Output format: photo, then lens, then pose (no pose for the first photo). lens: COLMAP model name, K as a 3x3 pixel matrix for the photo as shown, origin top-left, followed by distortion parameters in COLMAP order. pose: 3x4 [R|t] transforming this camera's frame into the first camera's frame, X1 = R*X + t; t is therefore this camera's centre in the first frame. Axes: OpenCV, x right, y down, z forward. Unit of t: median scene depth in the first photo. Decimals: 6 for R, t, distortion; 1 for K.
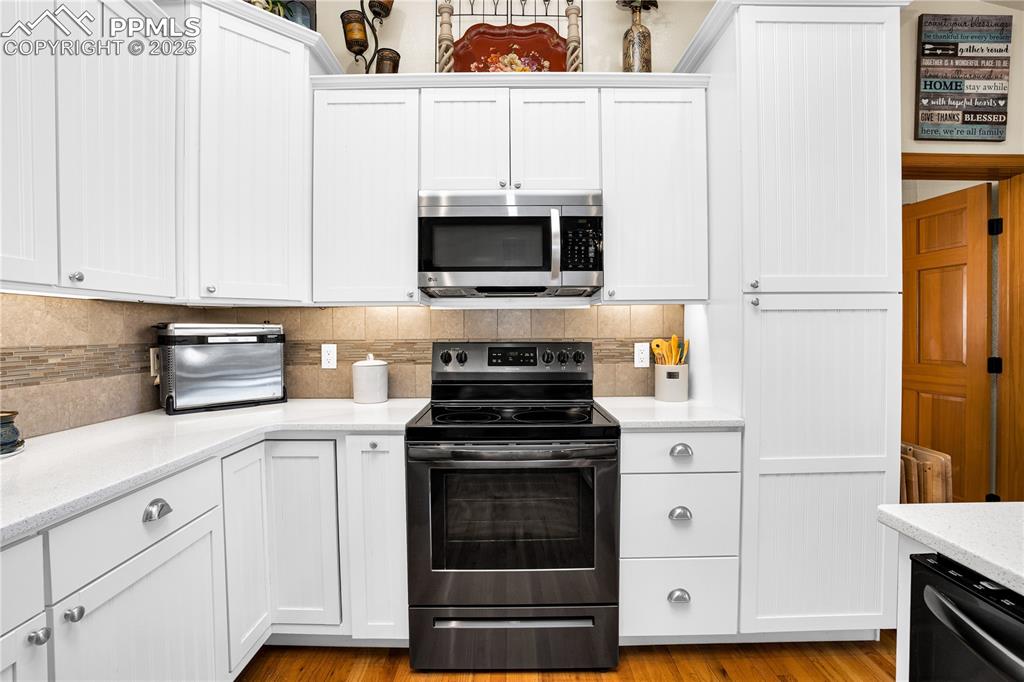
lens RADIAL K [[477.9, 0, 510.1], [0, 477.9, 335.7], [0, 0, 1]] dist [-0.048250, 0.007712]
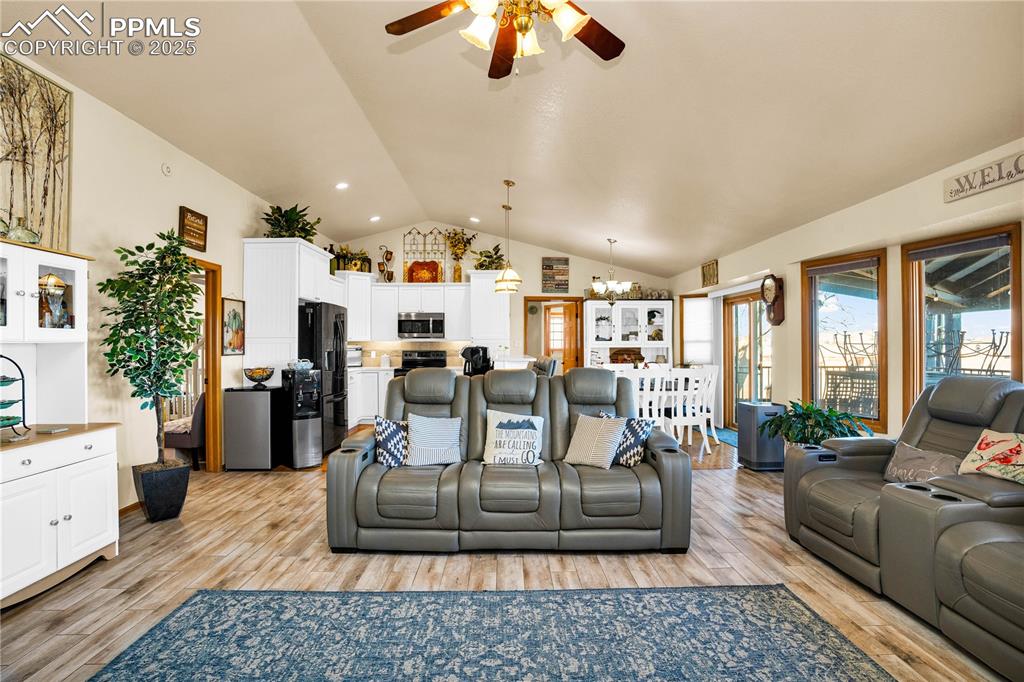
lens RADIAL K [[477.9, 0, 517.2], [0, 477.9, 344.6], [0, 0, 1]] dist [-0.048250, 0.007712]
pose [[0.999634, 0.003253, 0.026843, 0.623554], [-0.002804, 0.999856, -0.016743, 0.025811], [-0.026894, 0.016661, 0.999499, -2.694040]]
